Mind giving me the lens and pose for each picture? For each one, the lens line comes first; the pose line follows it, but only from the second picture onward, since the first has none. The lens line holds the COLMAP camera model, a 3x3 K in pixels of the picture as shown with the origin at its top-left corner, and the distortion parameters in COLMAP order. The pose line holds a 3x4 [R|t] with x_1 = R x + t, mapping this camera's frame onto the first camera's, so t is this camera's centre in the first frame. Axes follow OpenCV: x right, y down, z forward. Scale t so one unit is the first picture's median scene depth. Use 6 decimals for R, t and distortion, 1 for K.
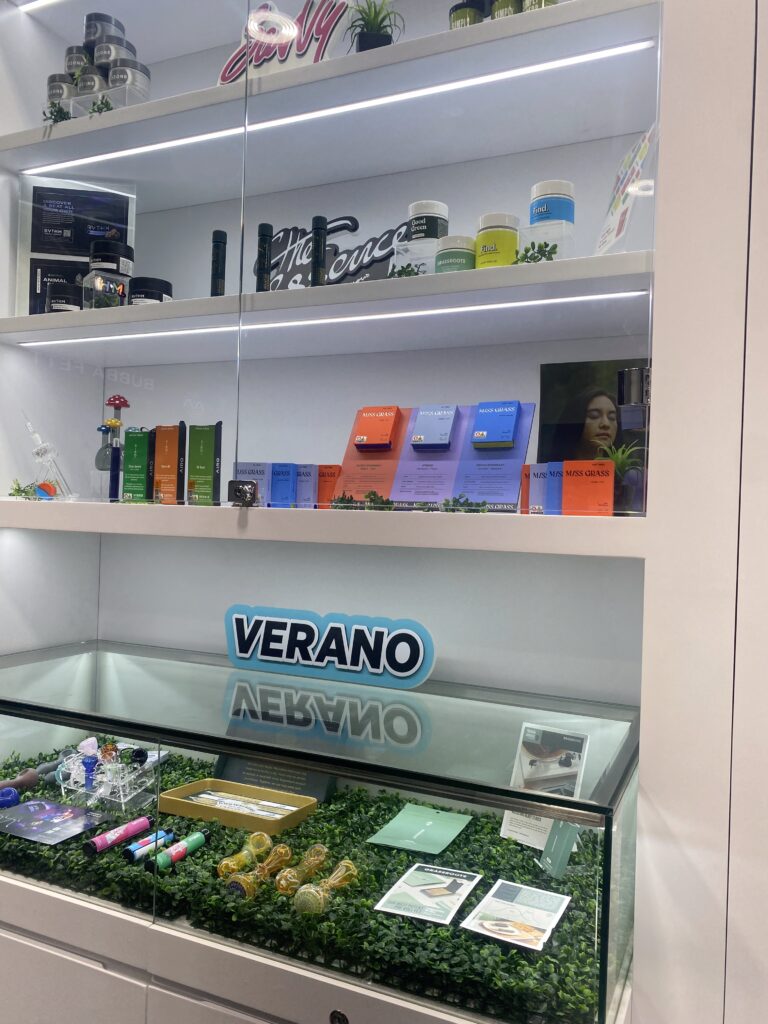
lens RADIAL K [[768.3, 0, 384.0], [0, 768.3, 512.0], [0, 0, 1]] dist [0.005877, 0.001454]
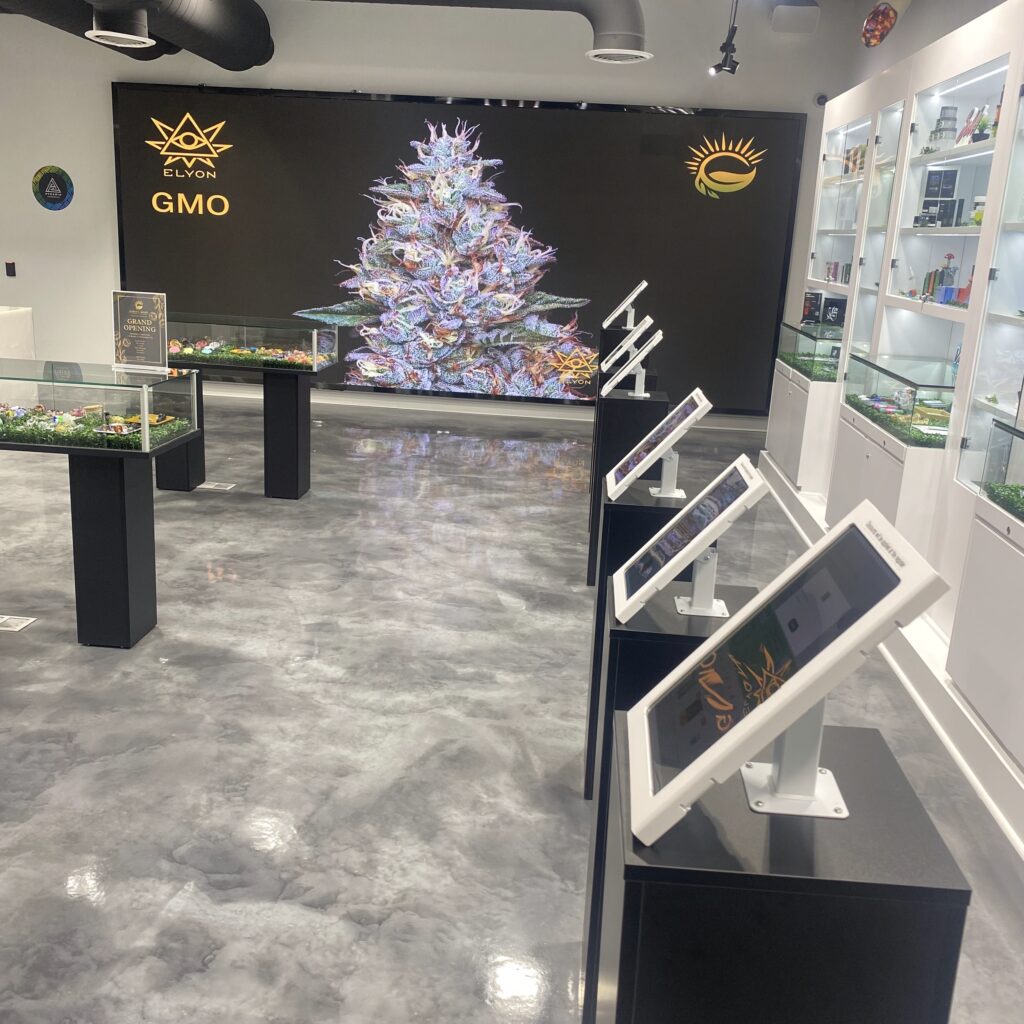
lens RADIAL K [[1081.0, 0, 512.0], [0, 1081.0, 512.0], [0, 0, 1]] dist [0.013023, -0.000865]
pose [[0.336857, 0.222287, -0.914940, 2.484506], [-0.036454, 0.974083, 0.223235, -0.070592], [0.940850, -0.041845, 0.336229, -1.472294]]
